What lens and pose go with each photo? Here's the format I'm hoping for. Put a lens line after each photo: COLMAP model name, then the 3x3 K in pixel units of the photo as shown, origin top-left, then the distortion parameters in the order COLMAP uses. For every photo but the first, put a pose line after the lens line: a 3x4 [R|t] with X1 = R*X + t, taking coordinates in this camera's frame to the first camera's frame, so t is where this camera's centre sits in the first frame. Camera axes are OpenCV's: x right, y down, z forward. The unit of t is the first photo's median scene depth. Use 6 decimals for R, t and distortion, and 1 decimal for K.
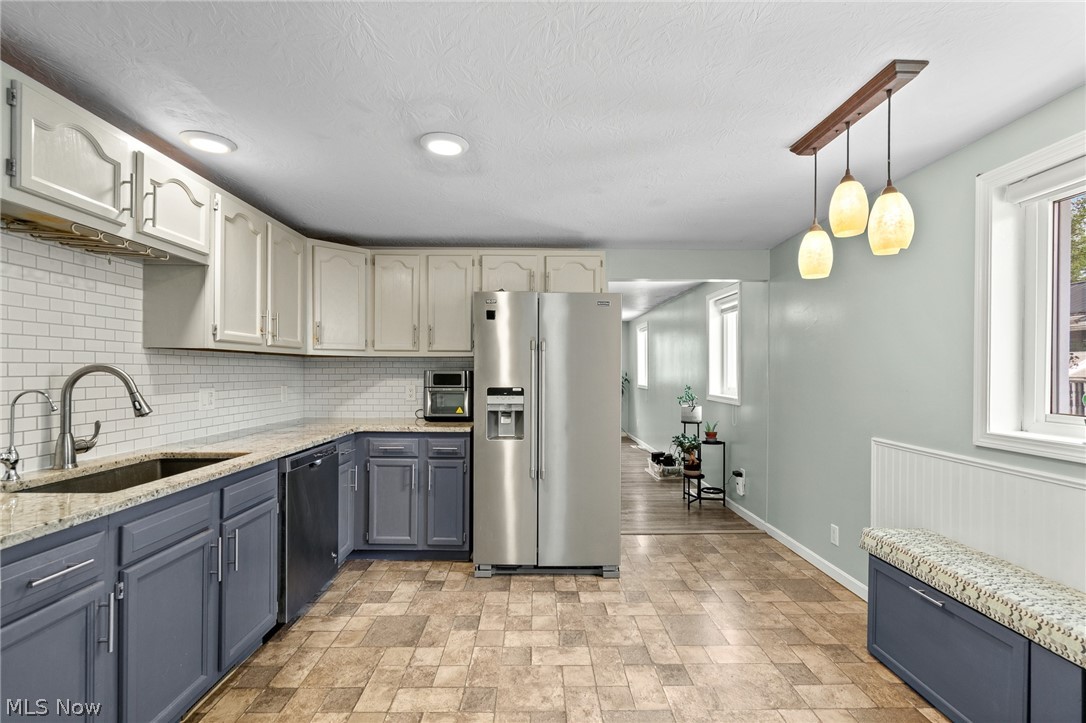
lens RADIAL K [[503.2, 0, 549.9], [0, 503.2, 370.2], [0, 0, 1]] dist [0.007013, -0.002582]
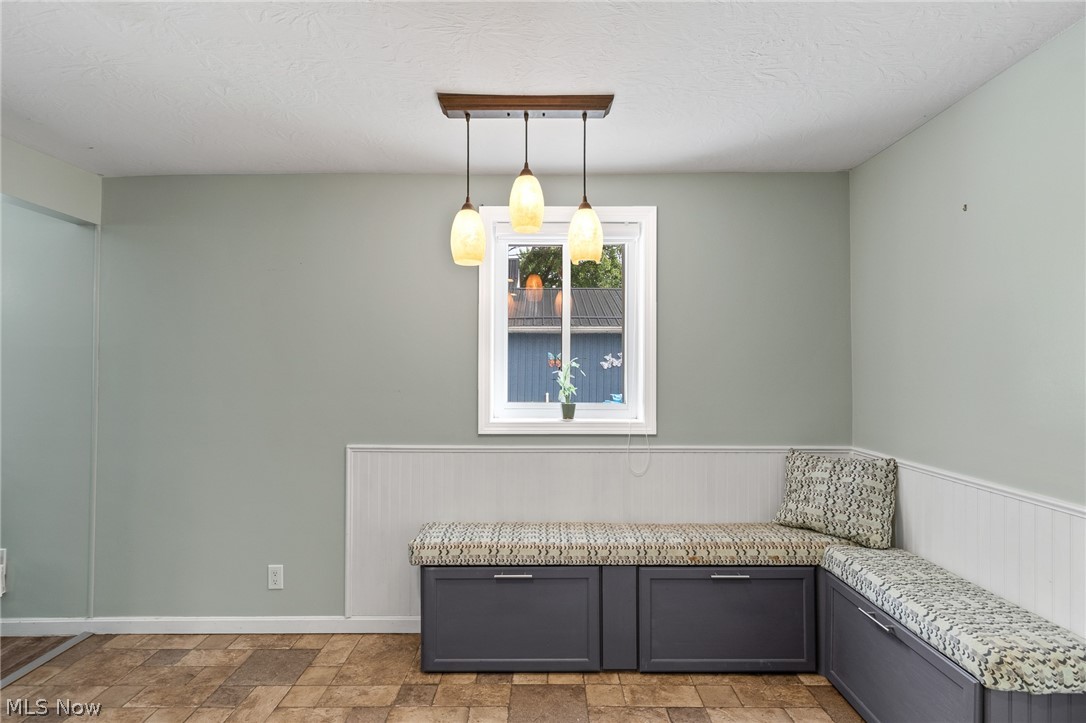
lens RADIAL K [[503.2, 0, 500.4], [0, 503.2, 362.7], [0, 0, 1]] dist [0.007013, -0.002582]
pose [[0.053253, 0.001749, 0.998579, -0.294562], [0.008713, 0.999960, -0.002216, -0.012953], [-0.998543, 0.008818, 0.053236, 0.802124]]
